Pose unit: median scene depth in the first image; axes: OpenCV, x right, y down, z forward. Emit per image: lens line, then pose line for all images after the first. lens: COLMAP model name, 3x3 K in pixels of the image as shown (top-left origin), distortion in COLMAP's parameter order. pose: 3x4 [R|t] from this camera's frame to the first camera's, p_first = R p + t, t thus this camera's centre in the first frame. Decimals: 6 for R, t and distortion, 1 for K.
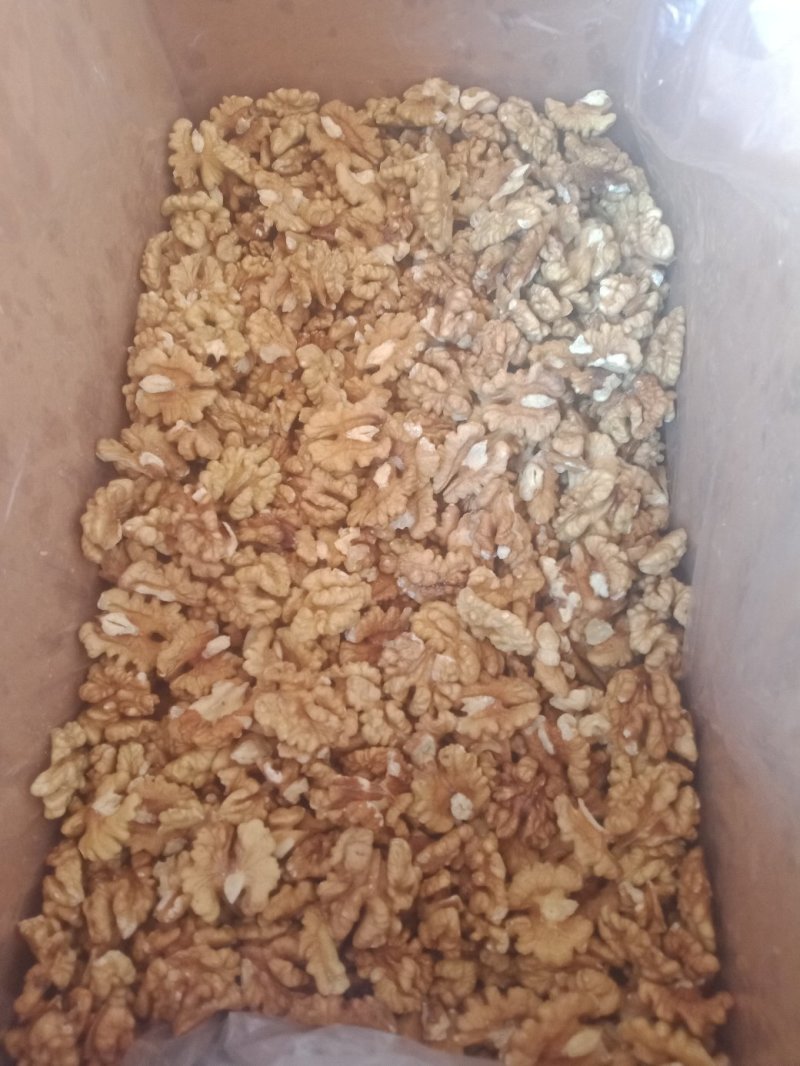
lens RADIAL K [[794.2, 0, 381.1], [0, 794.2, 533.5], [0, 0, 1]] dist [0.013668, -0.043395]
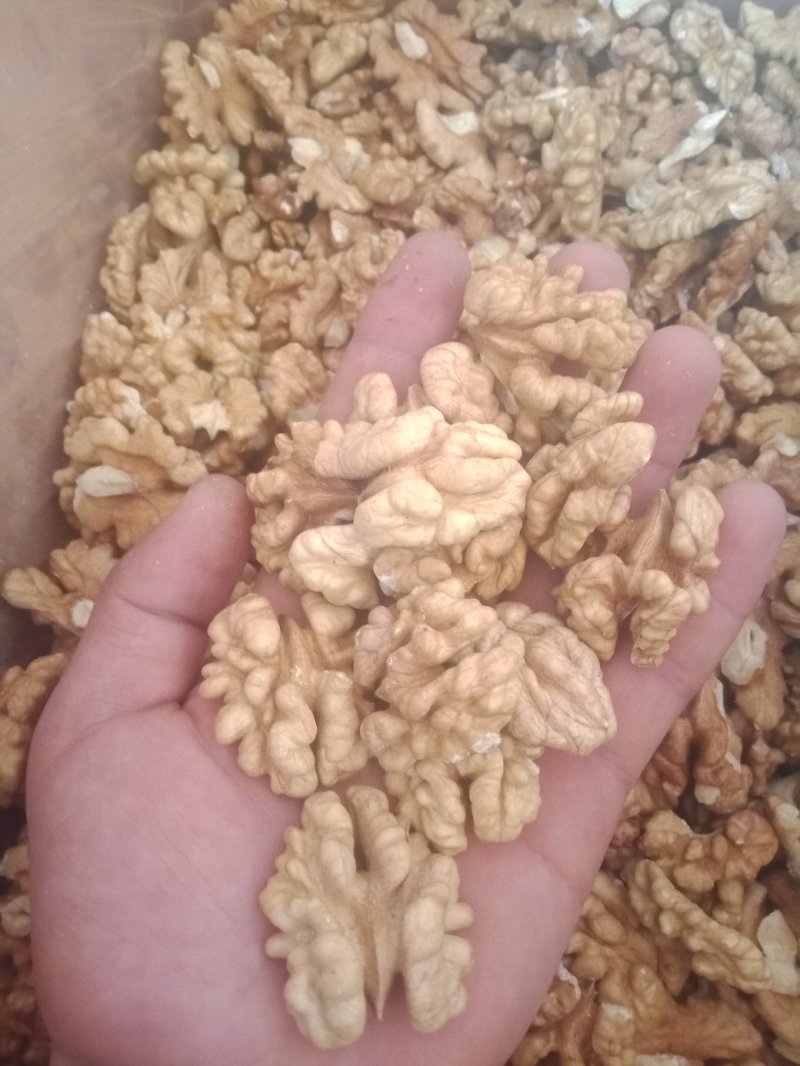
lens RADIAL K [[794.2, 0, 391.8], [0, 794.2, 531.2], [0, 0, 1]] dist [0.013668, -0.043395]
pose [[0.999631, 0.023435, -0.013751, -0.062240], [-0.022926, 0.999087, 0.036060, -0.160965], [0.014584, -0.035732, 0.999255, 0.391715]]
